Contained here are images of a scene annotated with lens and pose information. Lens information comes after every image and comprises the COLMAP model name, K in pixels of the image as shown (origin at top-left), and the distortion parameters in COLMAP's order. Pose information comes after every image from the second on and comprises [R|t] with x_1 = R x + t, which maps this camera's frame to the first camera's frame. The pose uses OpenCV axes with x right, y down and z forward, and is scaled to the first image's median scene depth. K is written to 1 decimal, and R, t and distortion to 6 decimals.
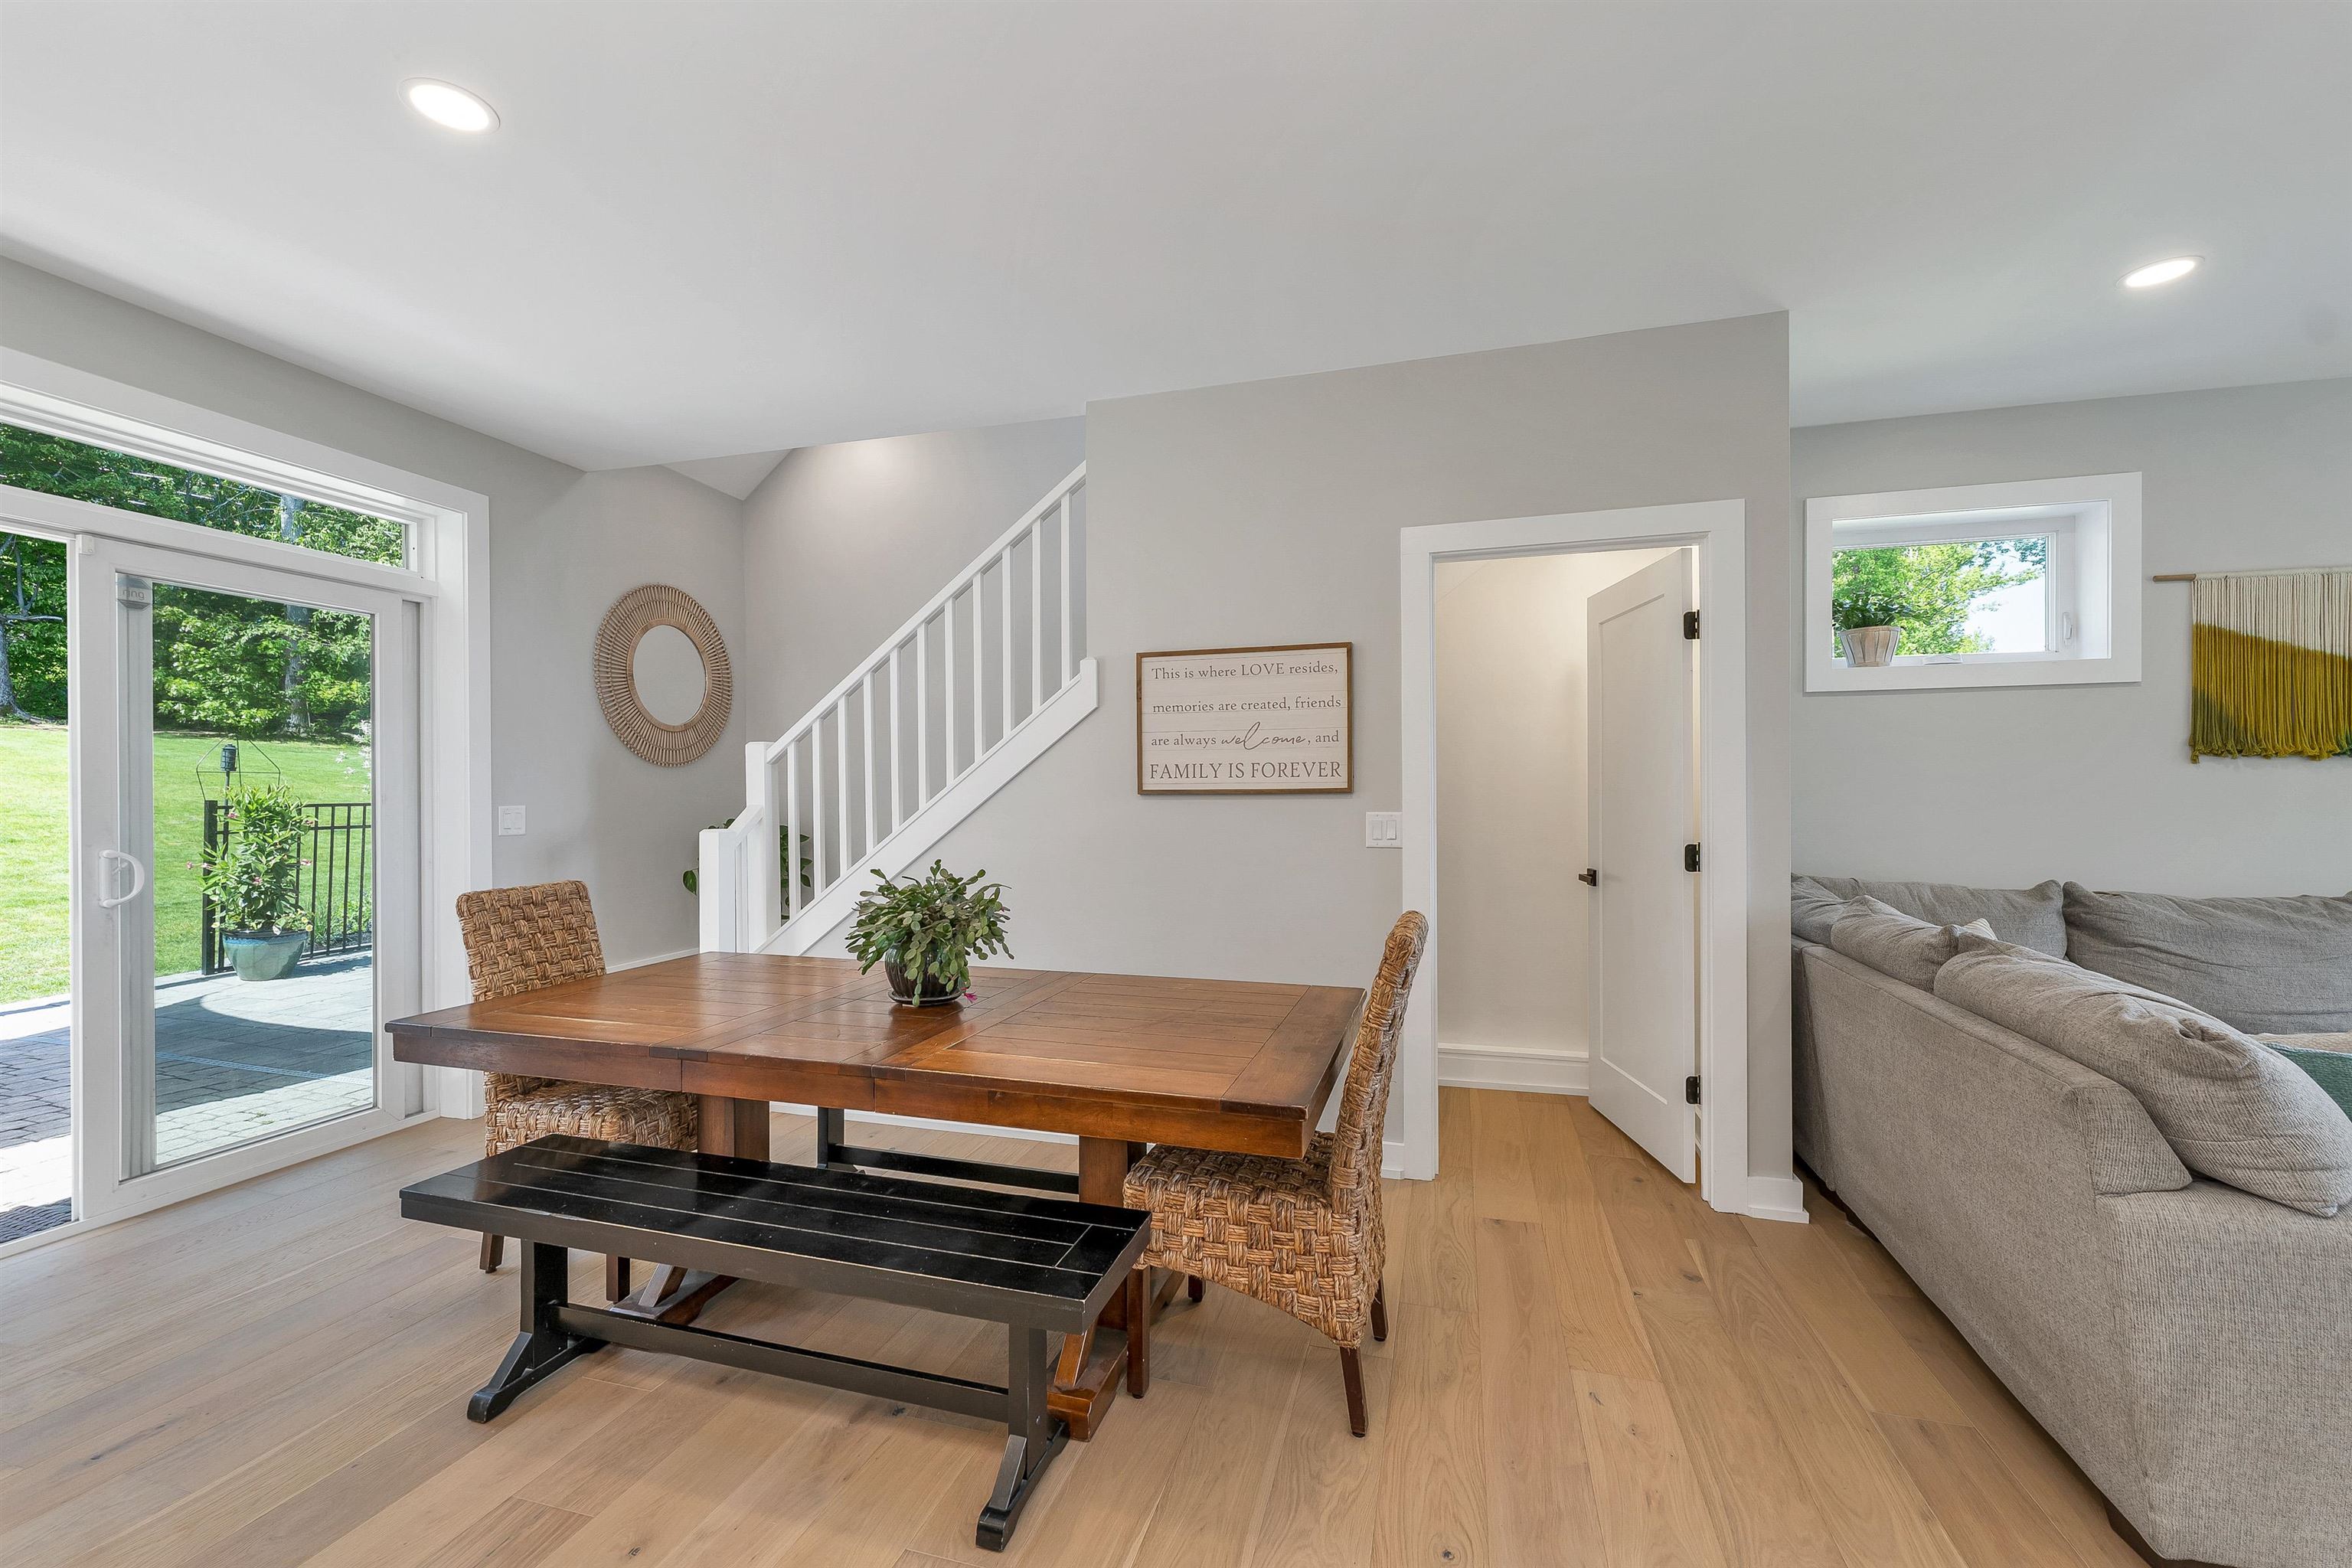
lens RADIAL K [[972.7, 0, 1177.8], [0, 972.7, 801.1], [0, 0, 1]] dist [0.002028, 0.000346]
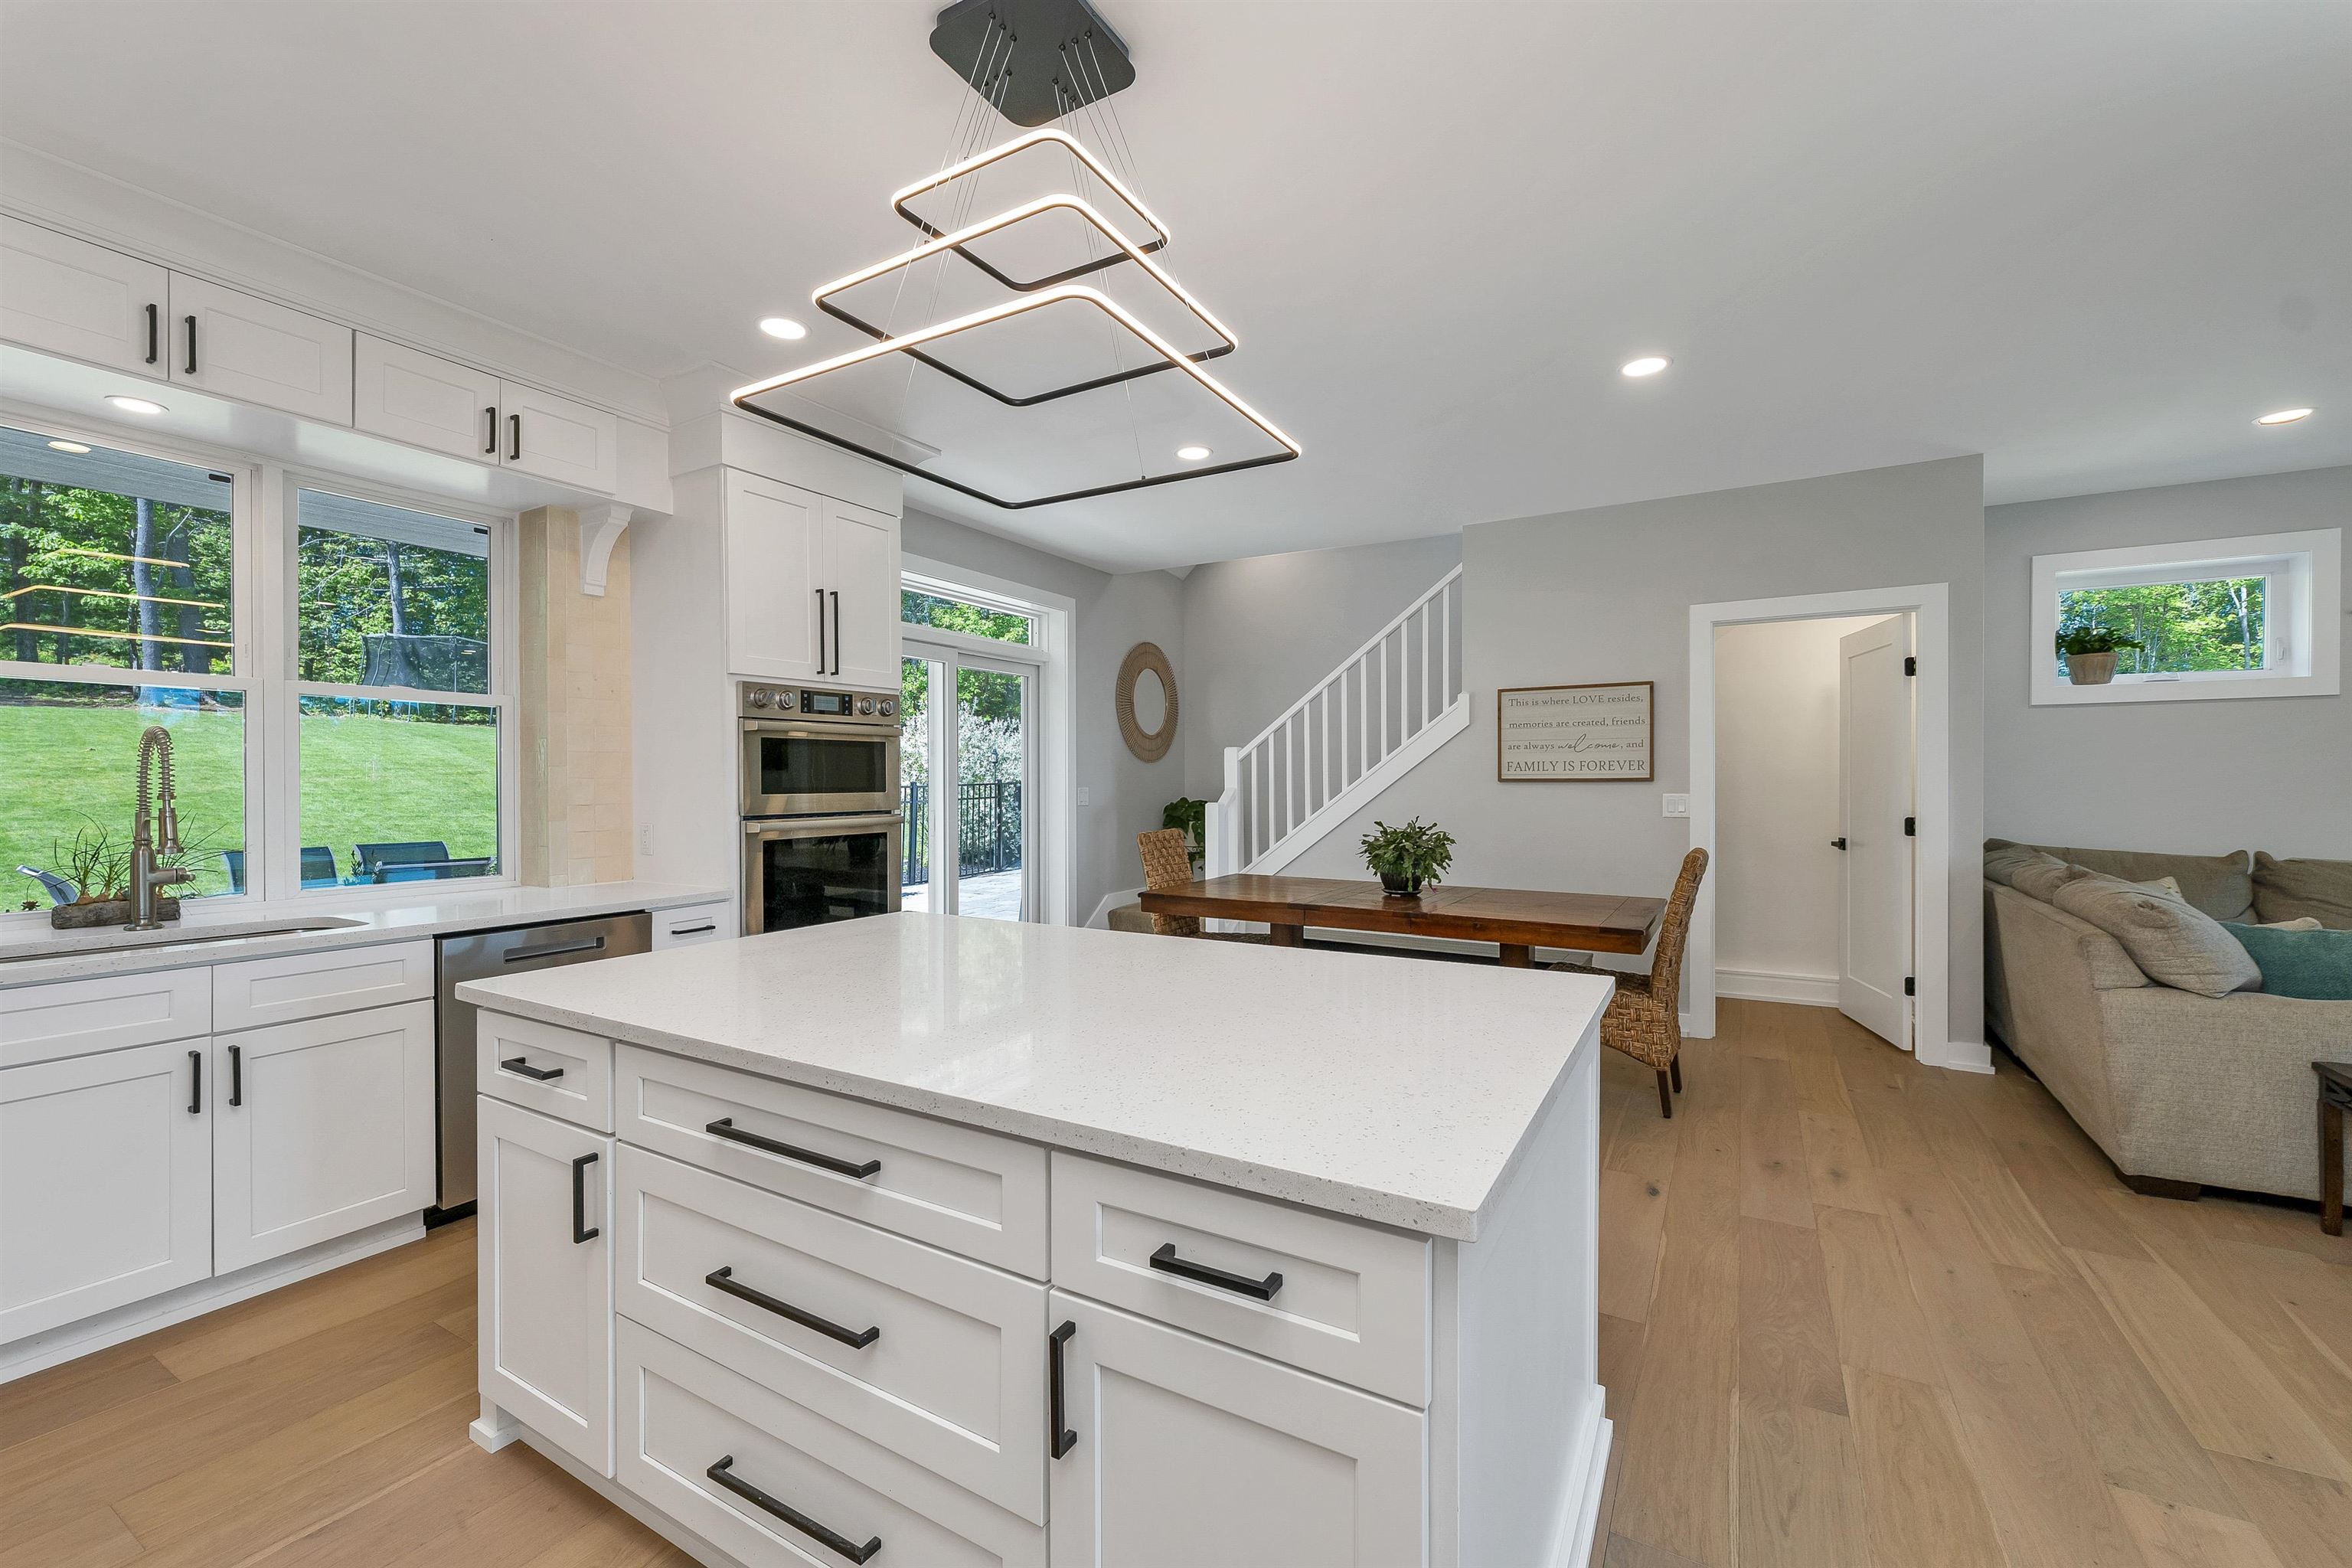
lens RADIAL K [[972.7, 0, 1167.4], [0, 972.7, 791.0], [0, 0, 1]] dist [0.002028, 0.000346]
pose [[0.967845, 0.005436, -0.251488, -0.165392], [-0.005069, 0.999985, 0.002110, 0.007426], [0.251496, -0.000767, 0.967858, -0.632431]]
